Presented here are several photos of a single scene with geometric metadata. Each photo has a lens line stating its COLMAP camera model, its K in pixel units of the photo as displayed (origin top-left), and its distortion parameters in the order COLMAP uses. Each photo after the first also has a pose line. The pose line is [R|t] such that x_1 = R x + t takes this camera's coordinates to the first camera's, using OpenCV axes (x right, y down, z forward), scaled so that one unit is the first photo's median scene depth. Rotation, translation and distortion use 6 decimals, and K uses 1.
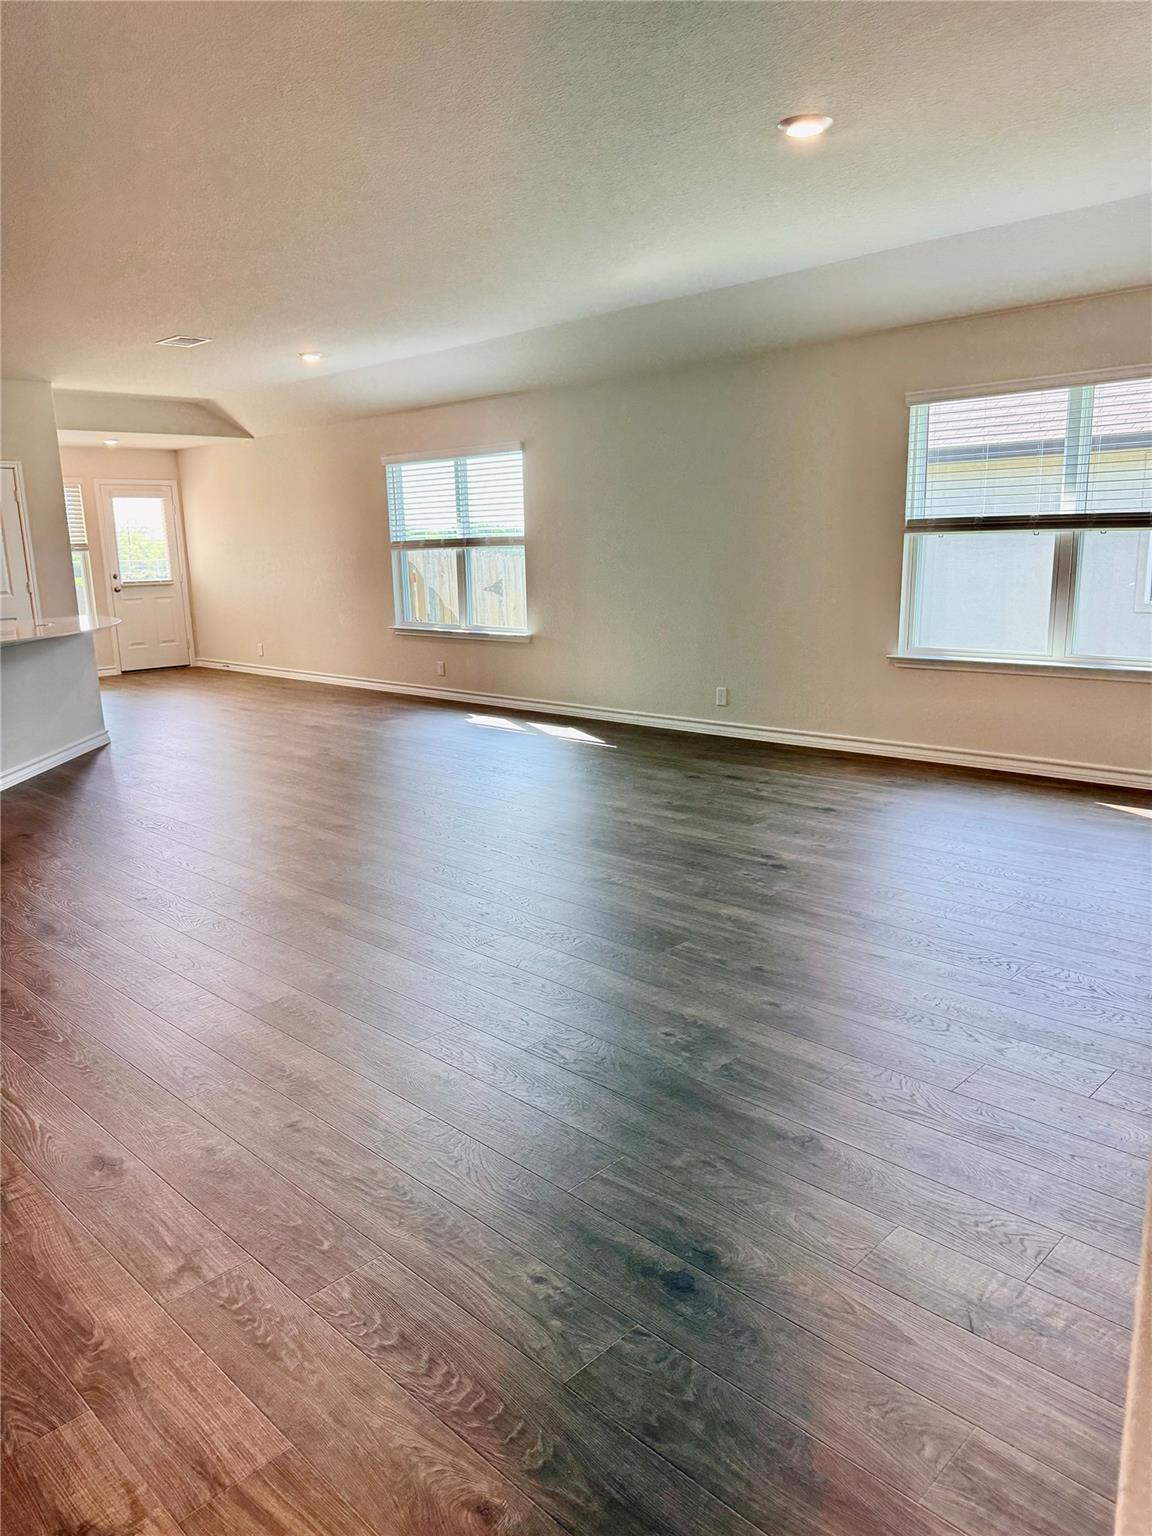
lens RADIAL K [[1080.9, 0, 568.7], [0, 1080.9, 773.1], [0, 0, 1]] dist [0.050060, -0.056811]
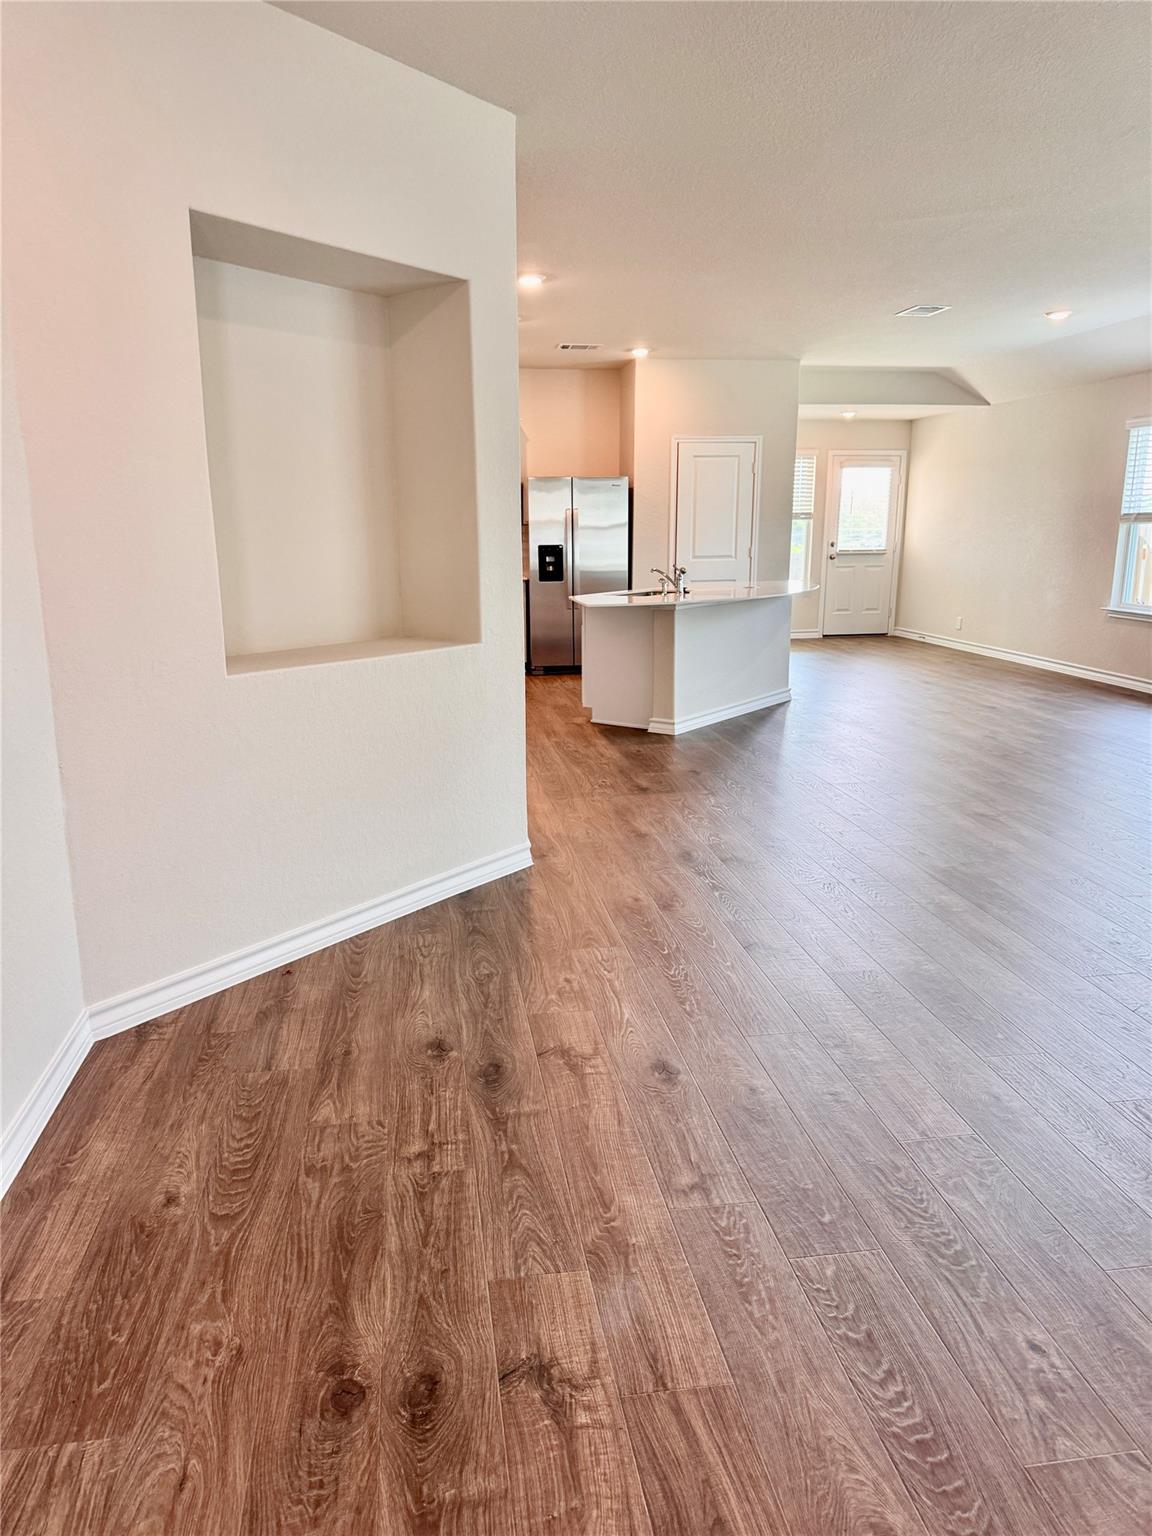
lens RADIAL K [[1080.9, 0, 568.7], [0, 1080.9, 769.9], [0, 0, 1]] dist [0.050060, -0.056811]
pose [[0.800644, 0.156549, -0.578327, 0.064339], [-0.143080, 0.987291, 0.069170, -0.005763], [0.581806, 0.027367, 0.812867, 0.022552]]
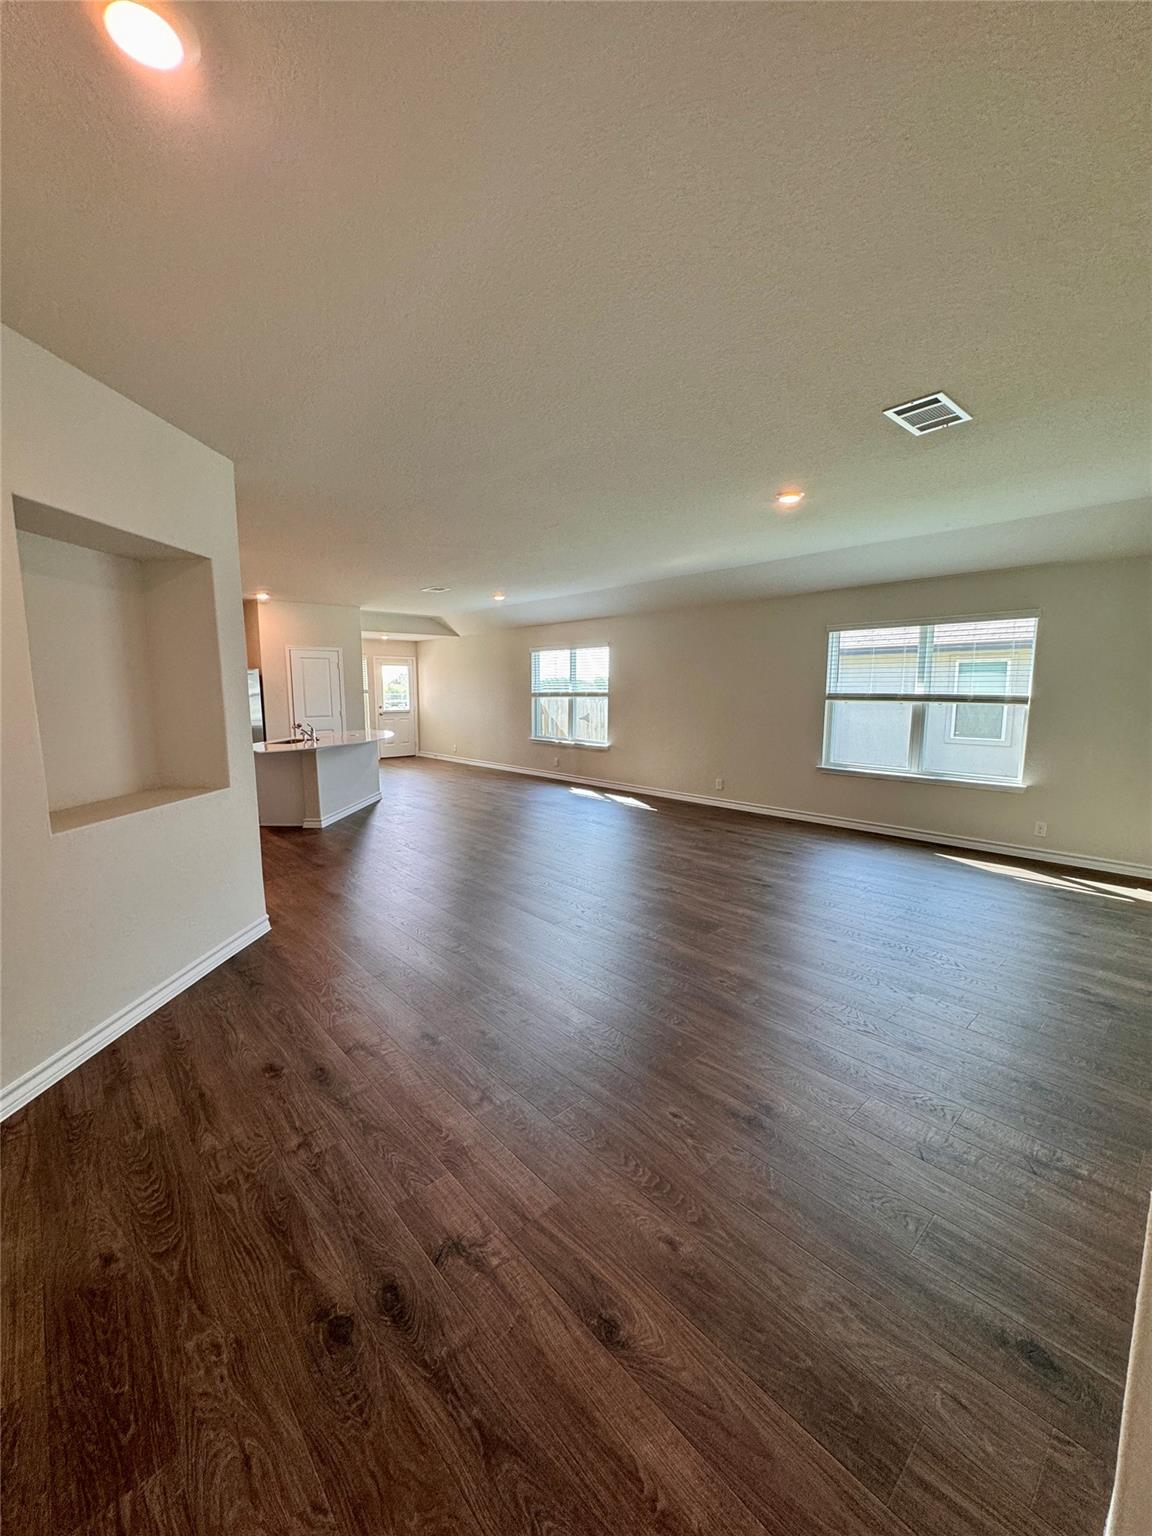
lens RADIAL K [[611.7, 0, 573.9], [0, 611.7, 766.9], [0, 0, 1]] dist [-0.002649, -0.000038]
pose [[0.998112, 0.031942, -0.052465, -0.097191], [-0.036117, 0.996088, -0.080653, -0.020412], [0.049684, 0.082395, 0.995361, -0.051501]]
